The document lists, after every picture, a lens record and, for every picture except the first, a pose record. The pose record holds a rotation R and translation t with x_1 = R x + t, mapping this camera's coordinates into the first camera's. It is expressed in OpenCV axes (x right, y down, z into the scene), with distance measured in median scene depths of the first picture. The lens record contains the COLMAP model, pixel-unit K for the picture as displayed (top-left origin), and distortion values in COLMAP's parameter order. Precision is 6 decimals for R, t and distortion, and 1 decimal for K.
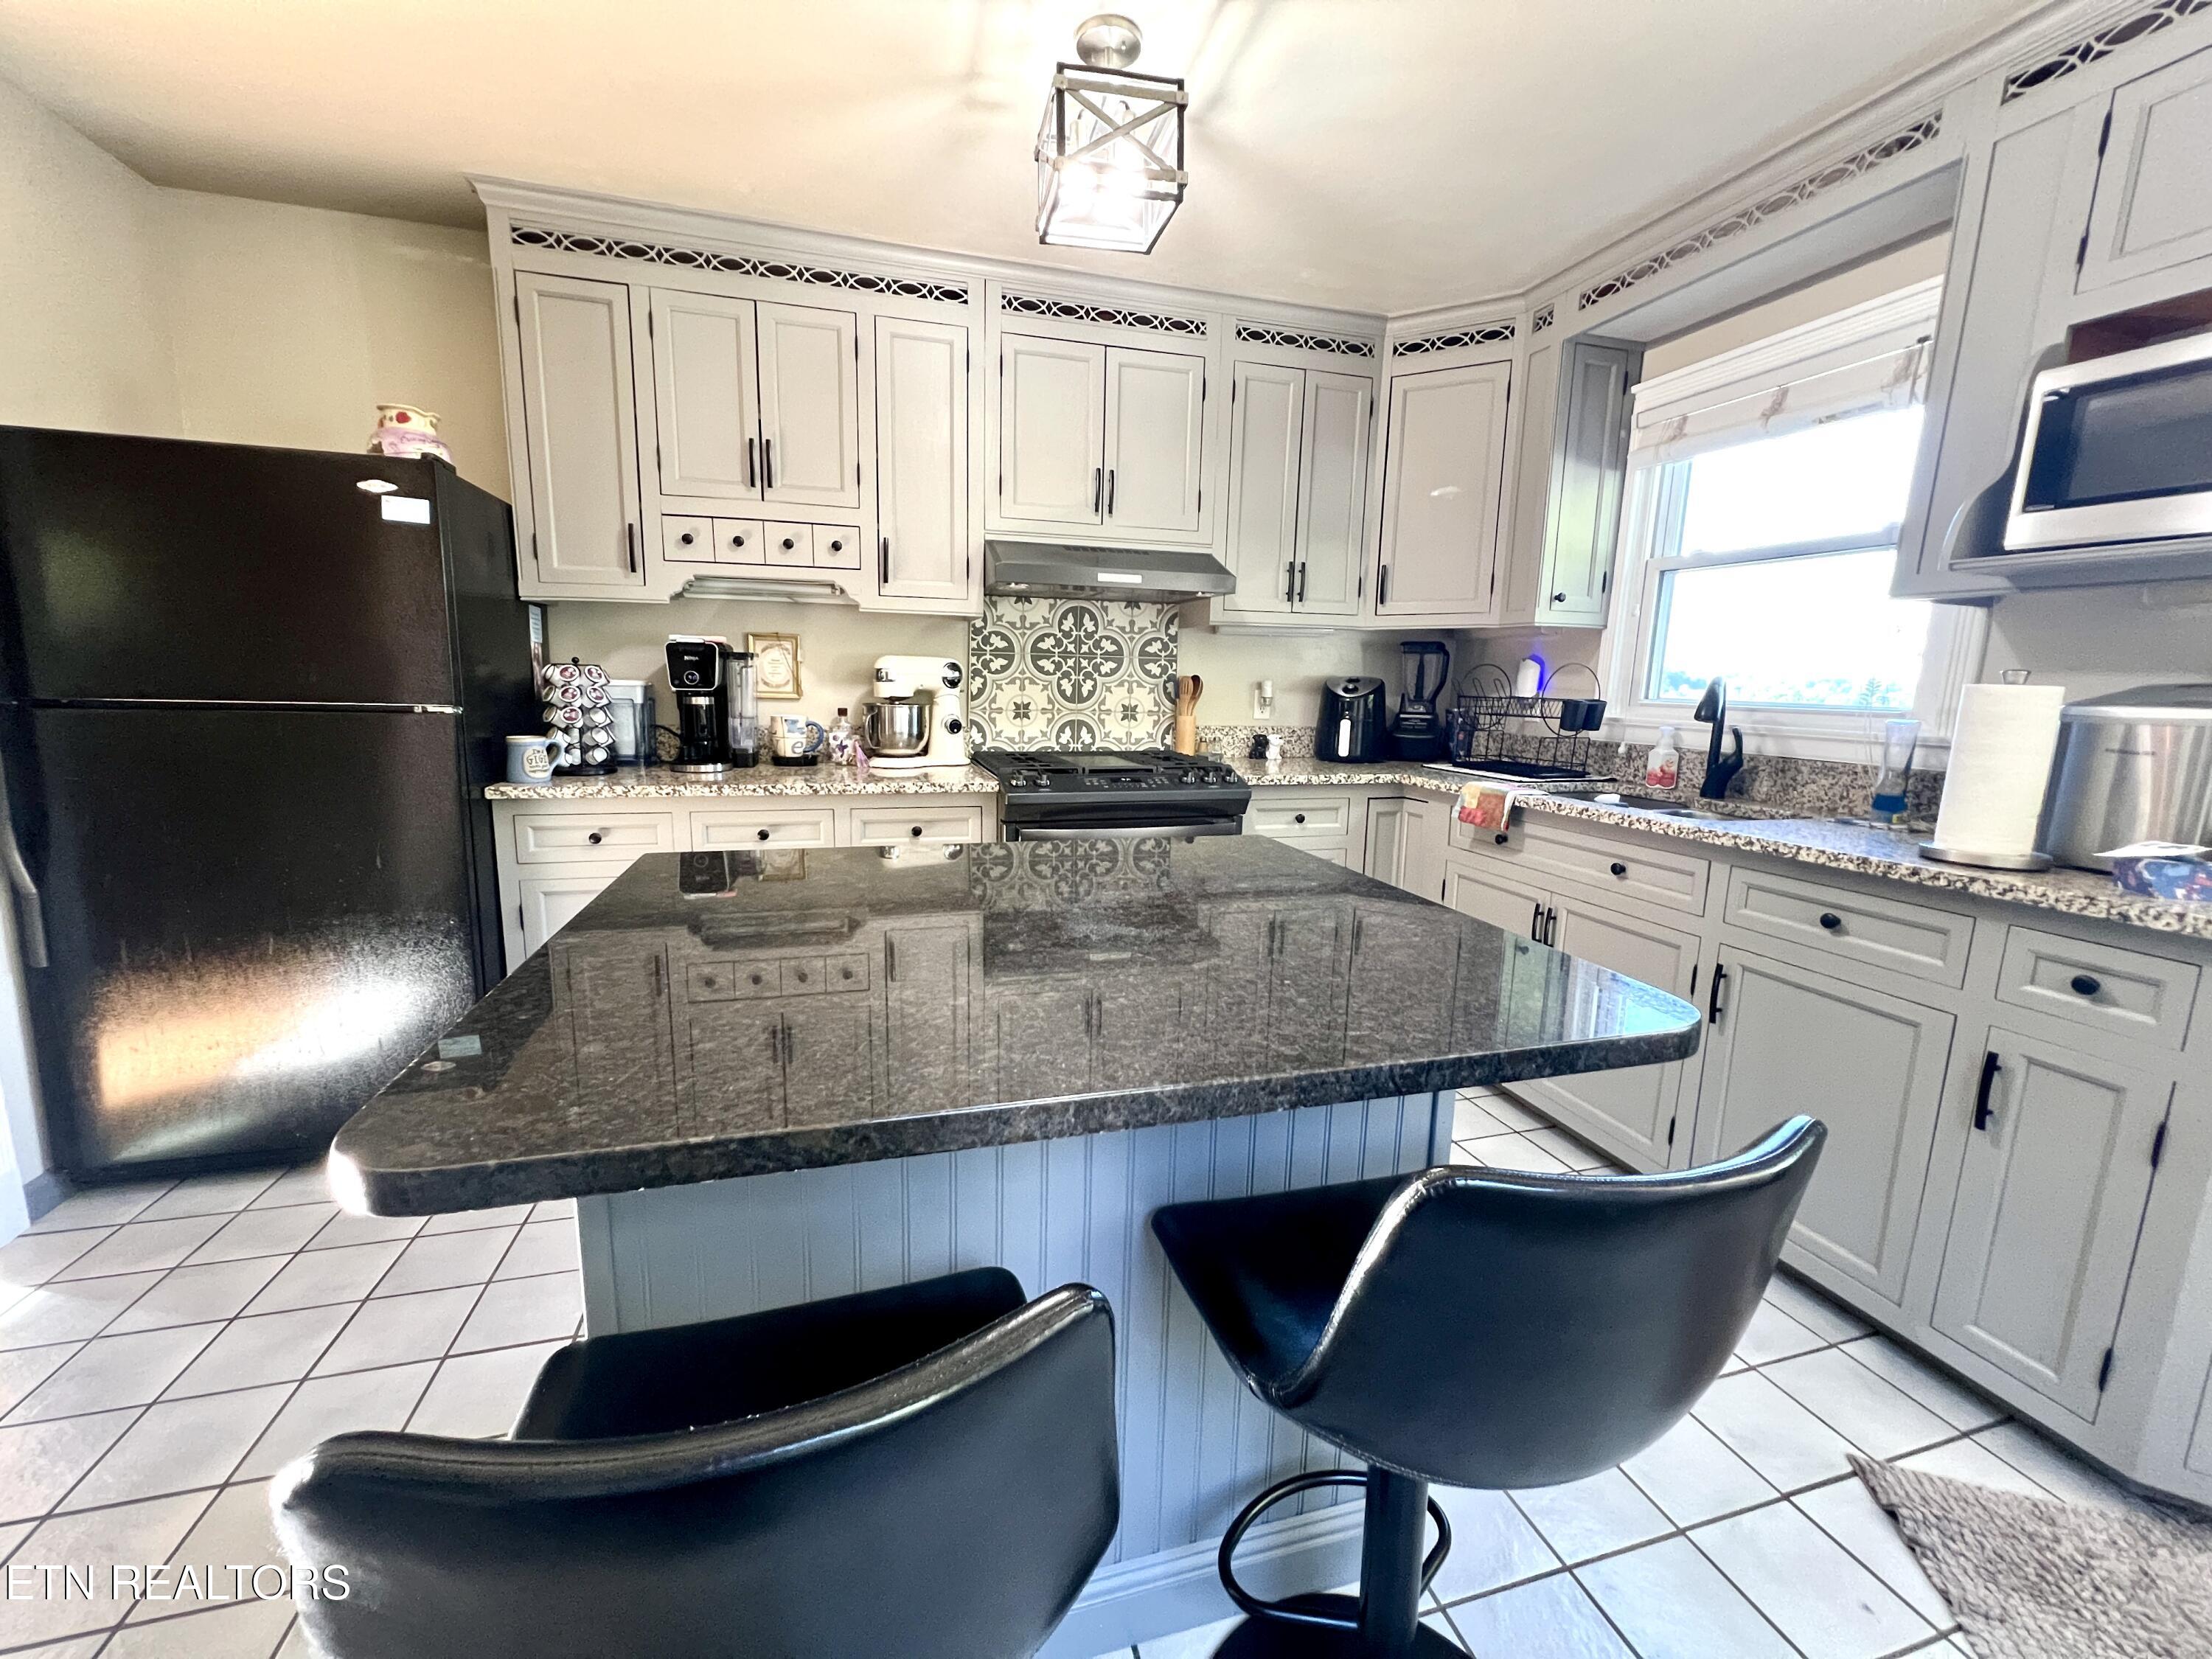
lens RADIAL K [[888.0, 0, 1104.0], [0, 888.0, 821.9], [0, 0, 1]] dist [0.000395, 0.000004]
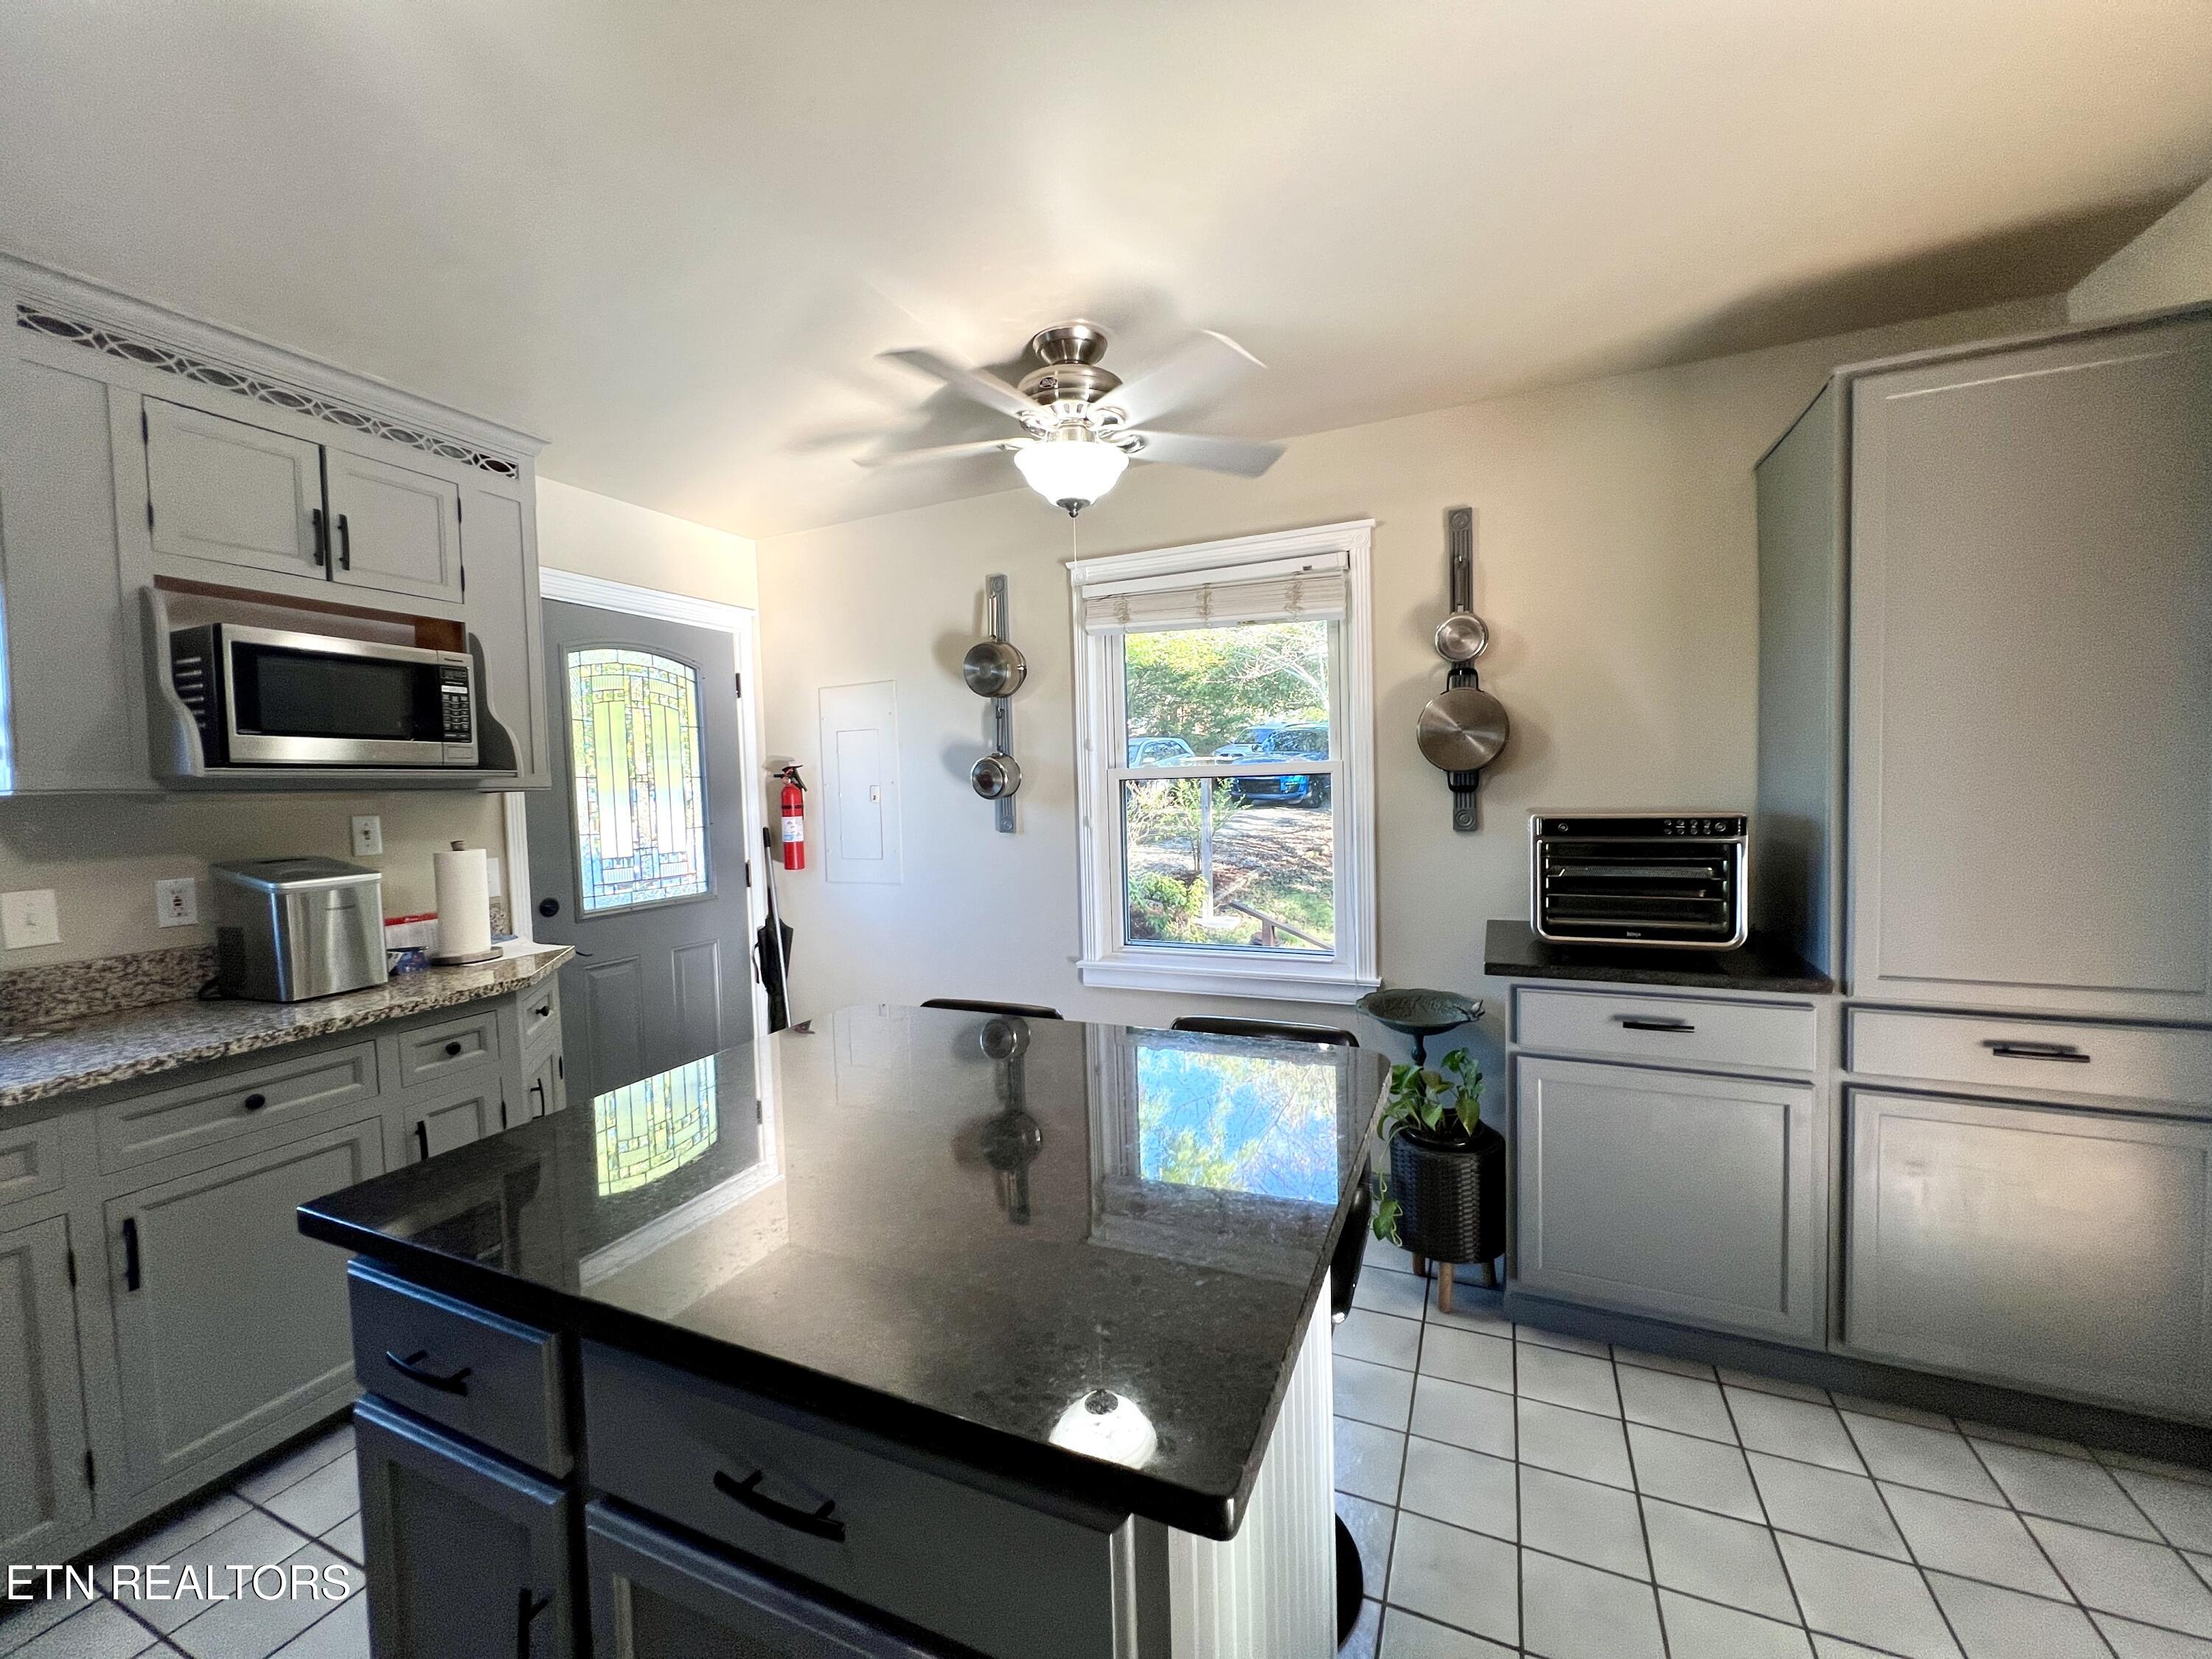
lens RADIAL K [[888.0, 0, 1104.6], [0, 888.0, 828.4], [0, 0, 1]] dist [0.000395, 0.000004]
pose [[-0.768710, -0.022343, 0.639207, -0.631035], [0.124457, 0.975061, 0.183755, -0.279910], [-0.627371, 0.220809, -0.746759, 1.131033]]
